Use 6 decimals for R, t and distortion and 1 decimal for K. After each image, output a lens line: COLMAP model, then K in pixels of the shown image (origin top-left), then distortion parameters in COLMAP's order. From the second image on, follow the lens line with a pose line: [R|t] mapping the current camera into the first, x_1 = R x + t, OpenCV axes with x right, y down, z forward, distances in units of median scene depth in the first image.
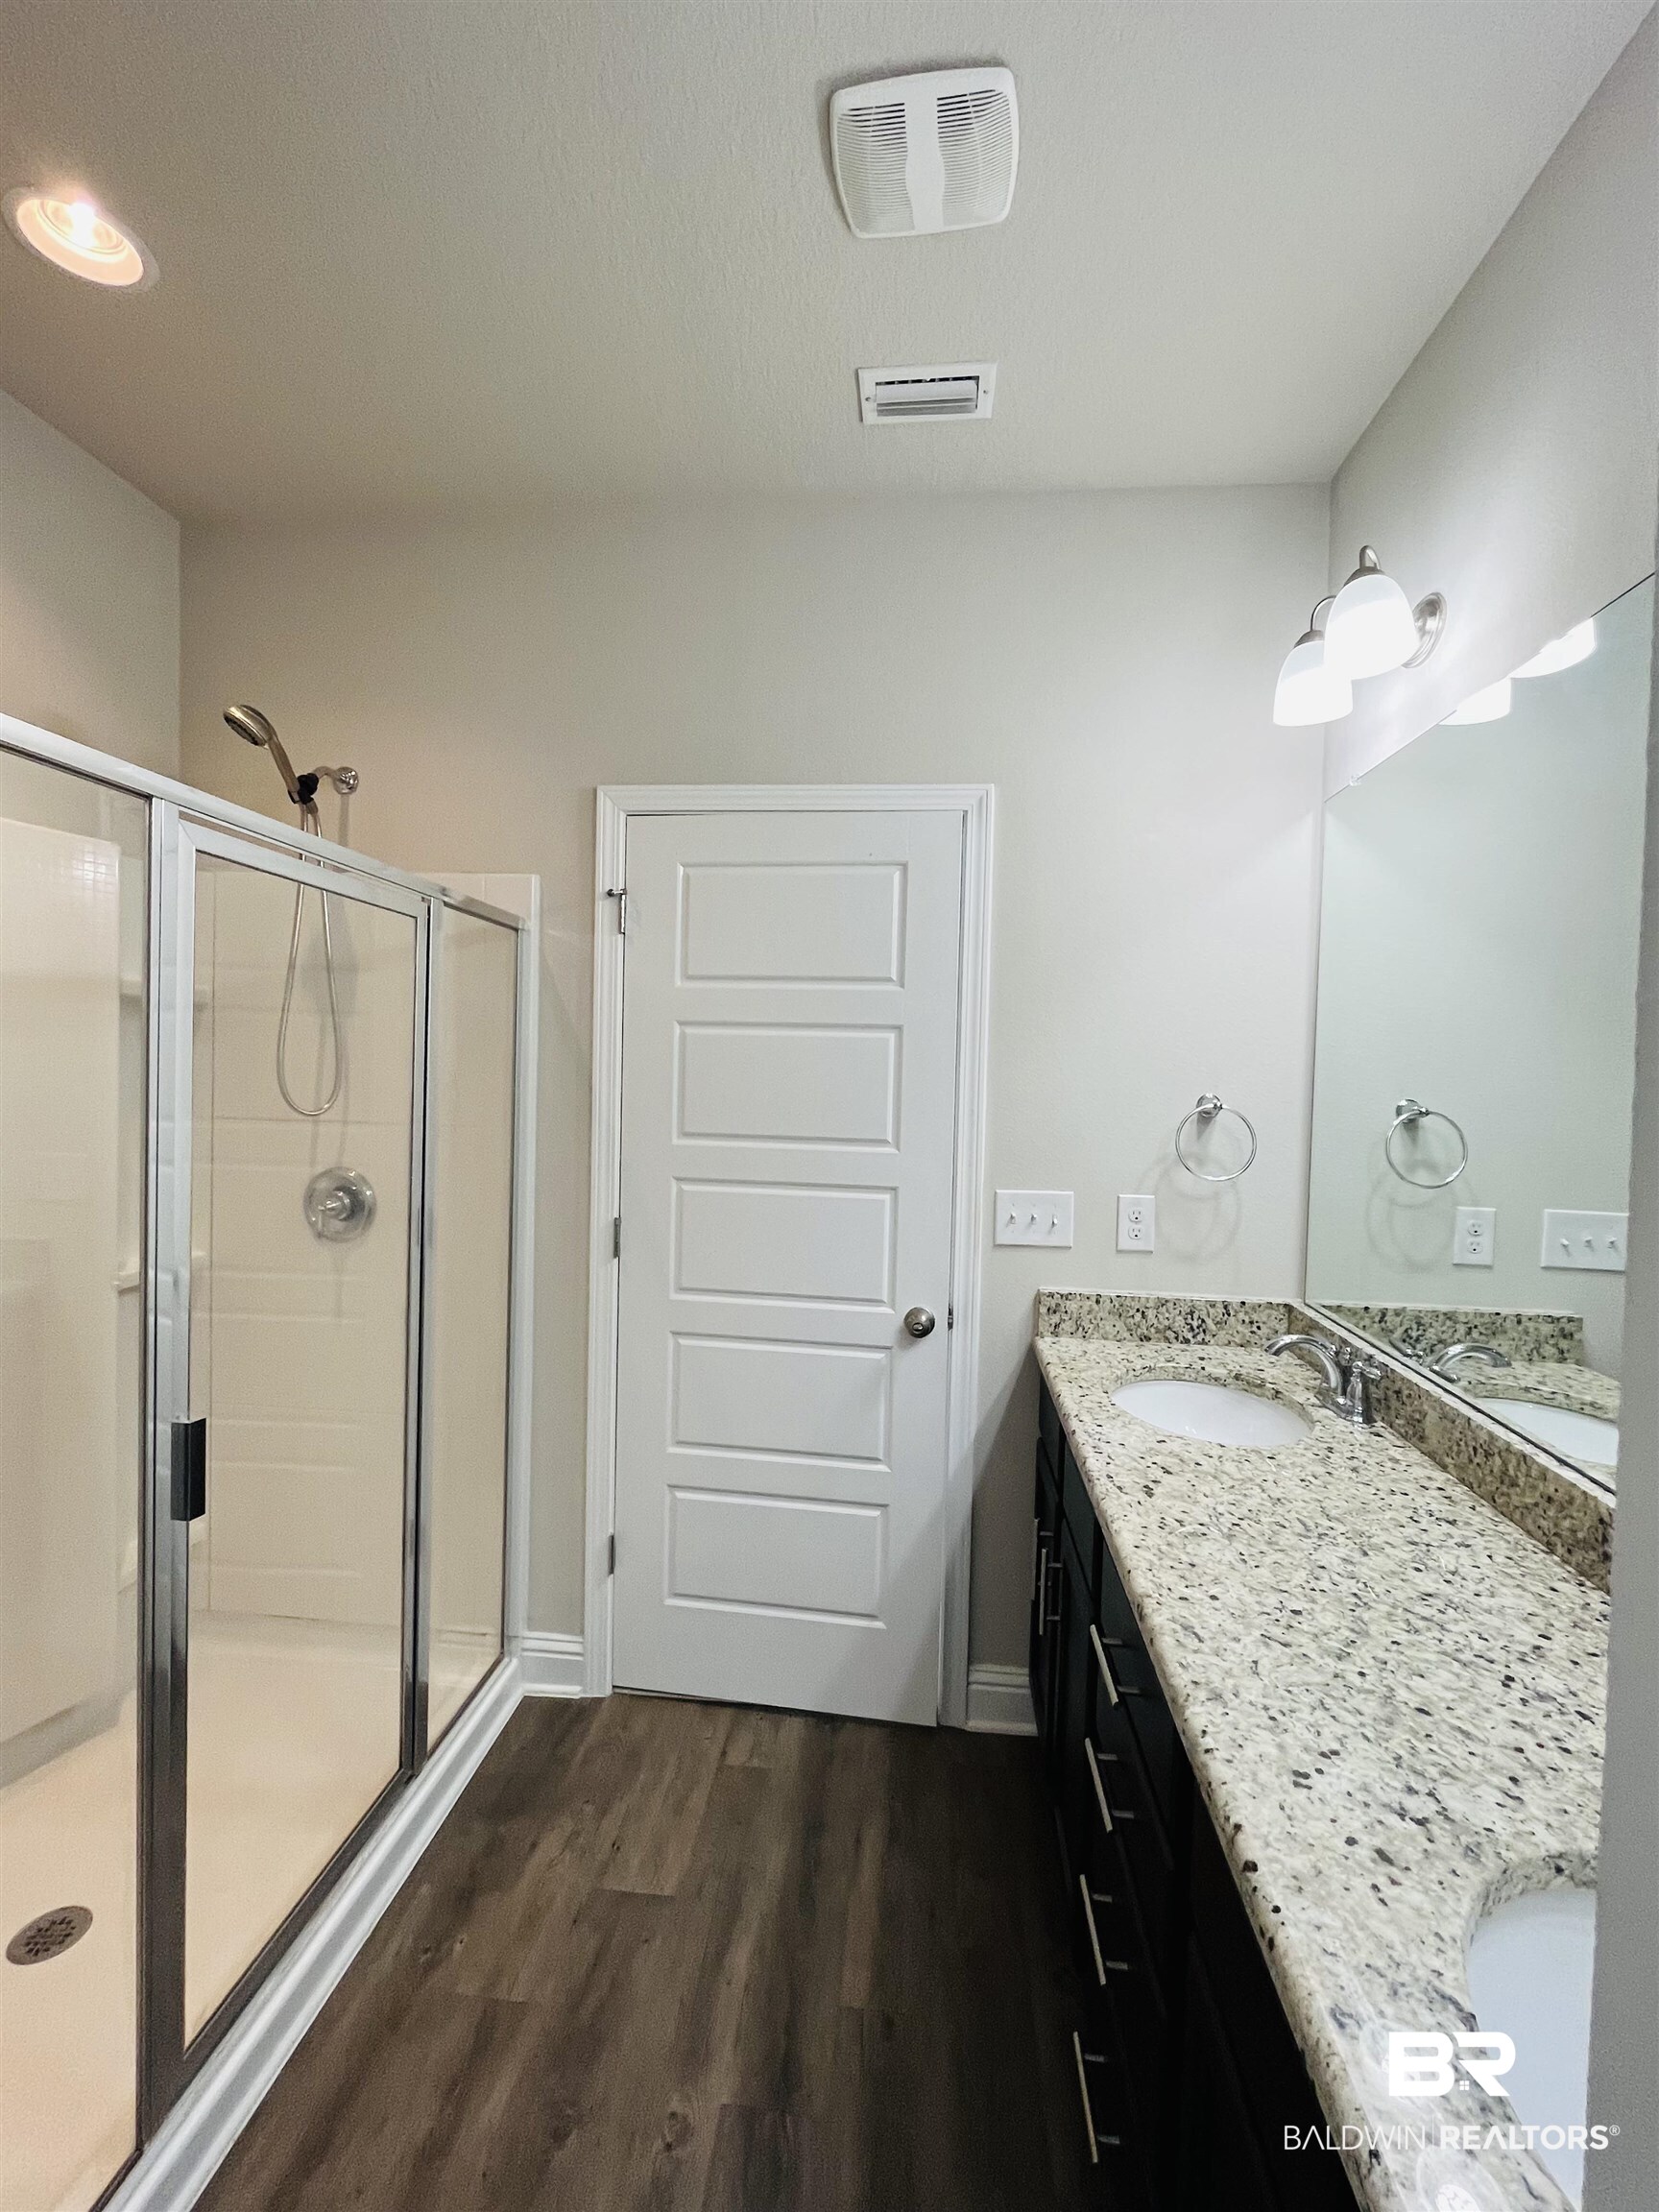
lens RADIAL K [[1008.0, 0, 829.5], [0, 1008.0, 1106.0], [0, 0, 1]] dist [-0.002838, -0.000748]
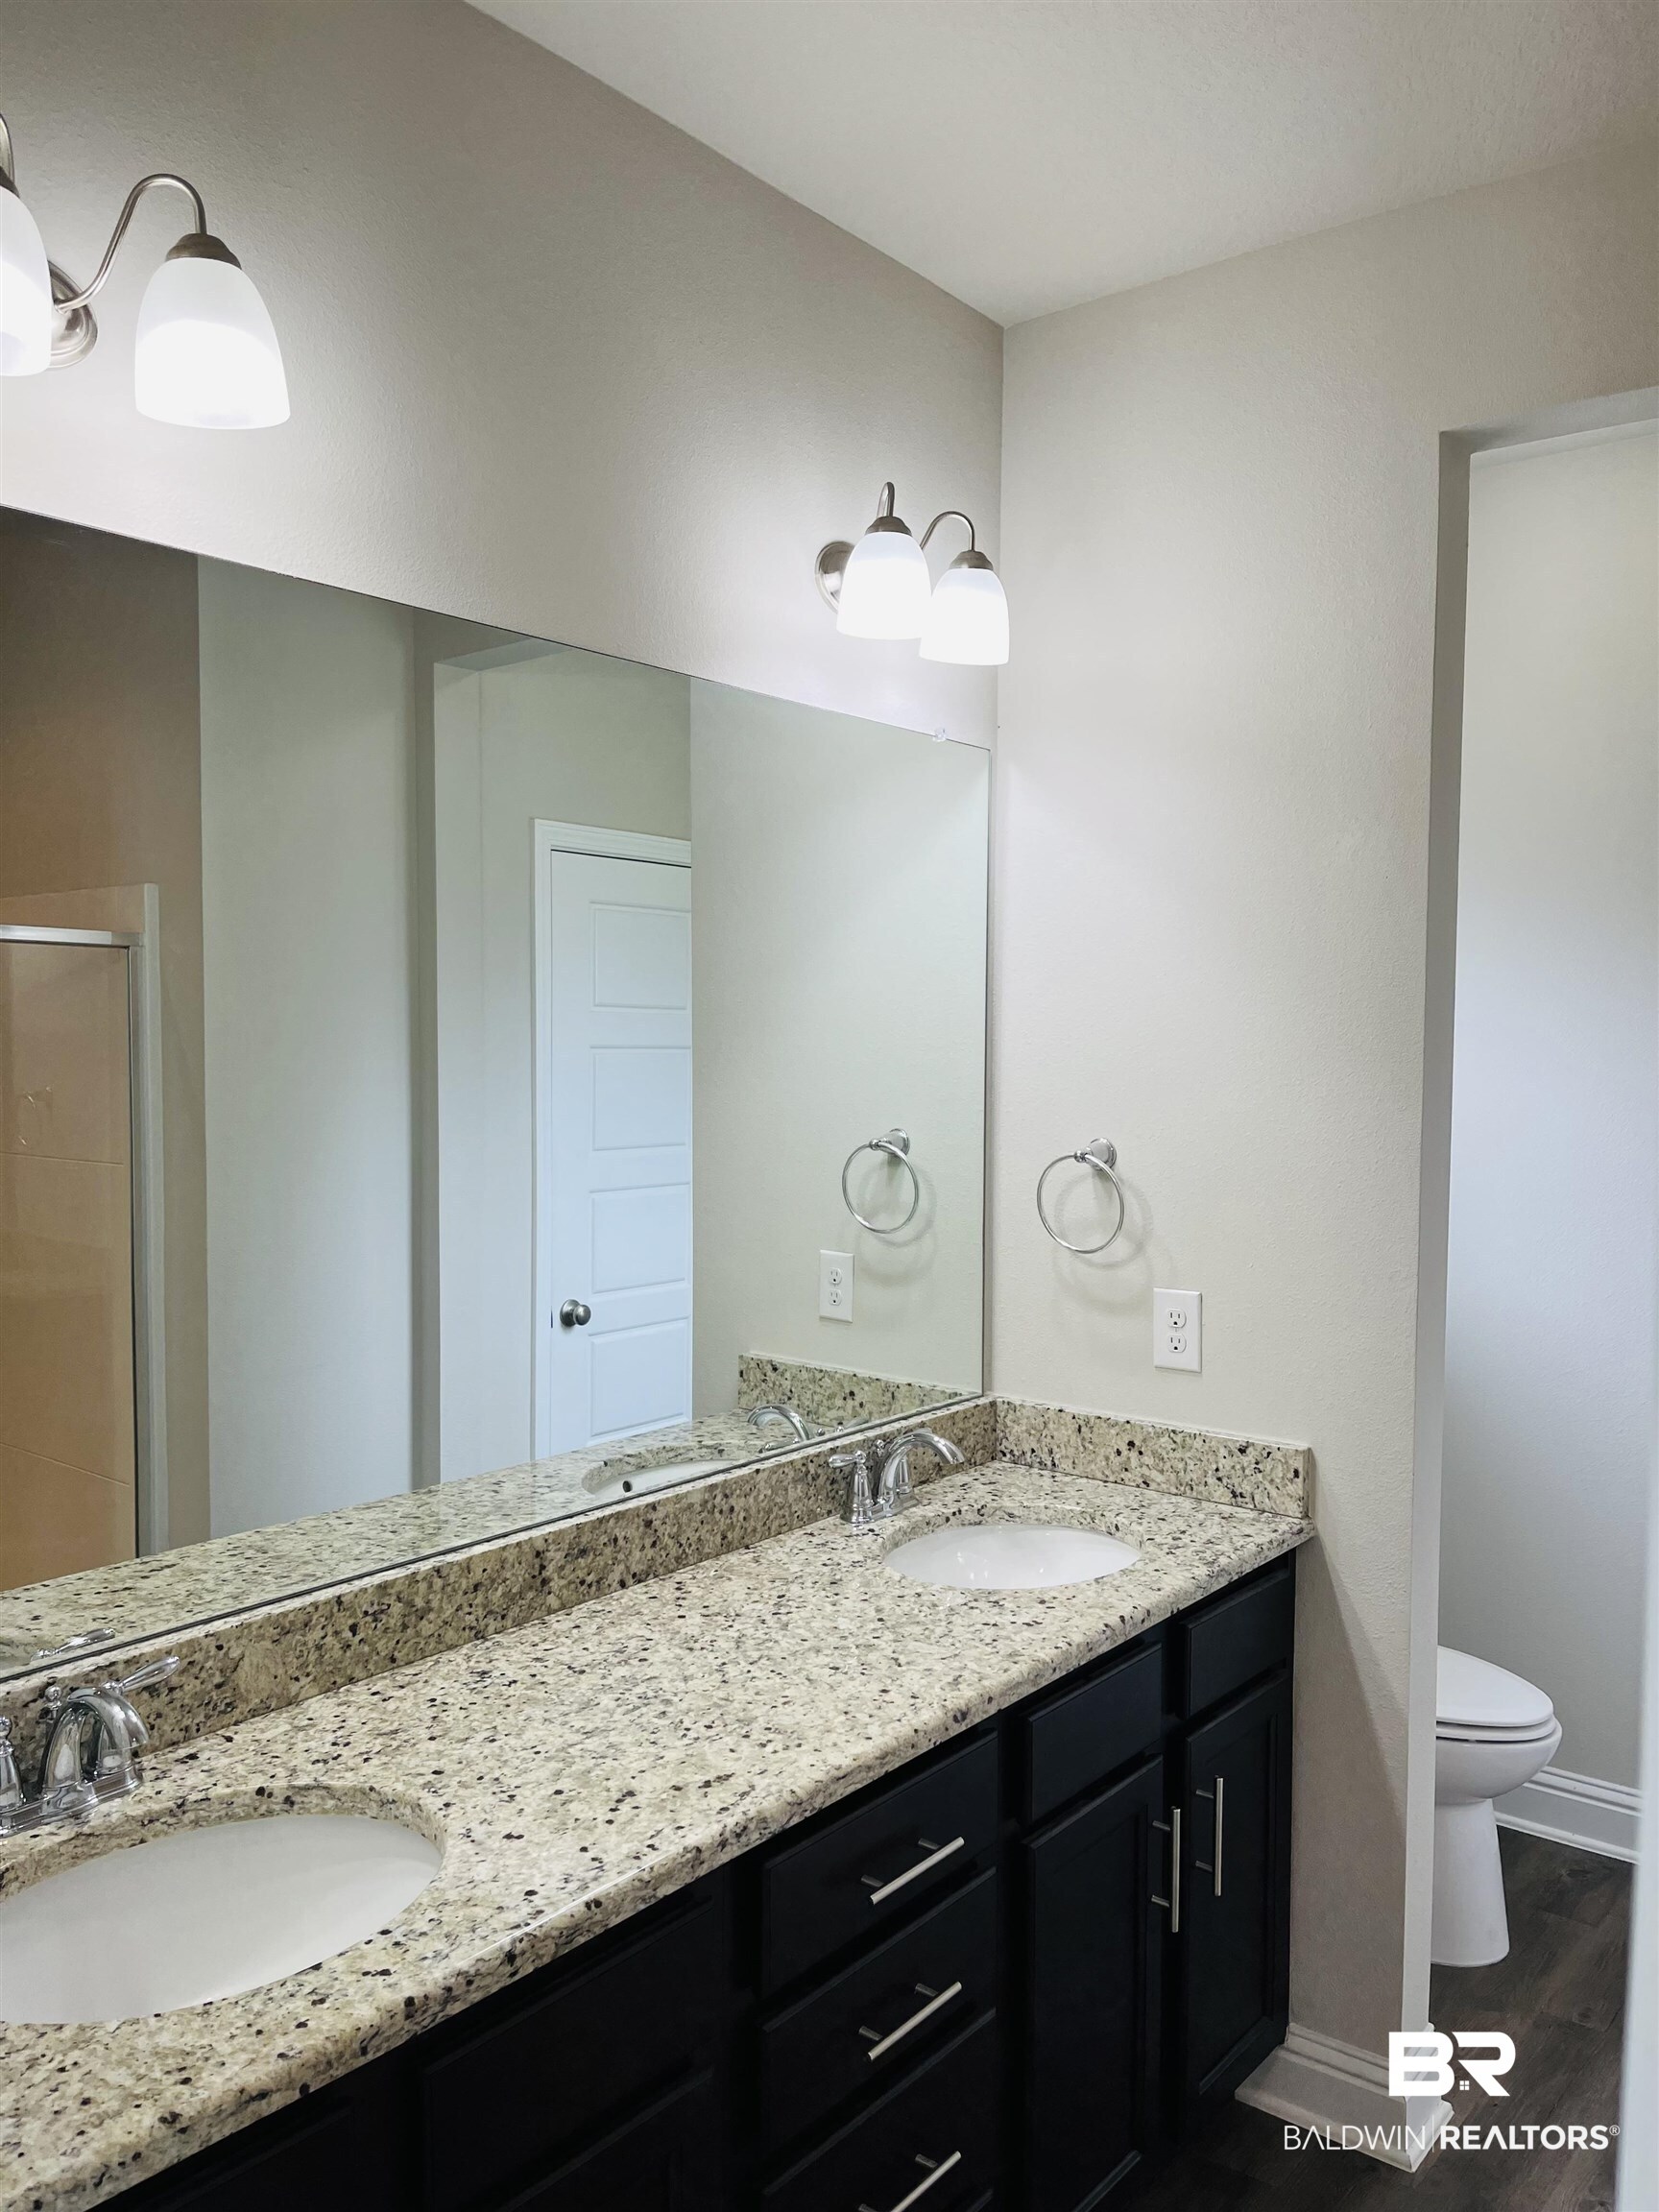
lens RADIAL K [[1729.7, 0, 829.5], [0, 1729.7, 1106.0], [0, 0, 1]] dist [0.004223, 0.002619]
pose [[-0.845124, -0.053720, 0.531865, -0.359682], [-0.011436, 0.996527, 0.082480, -0.174307], [-0.534448, 0.063624, -0.842803, 2.022025]]
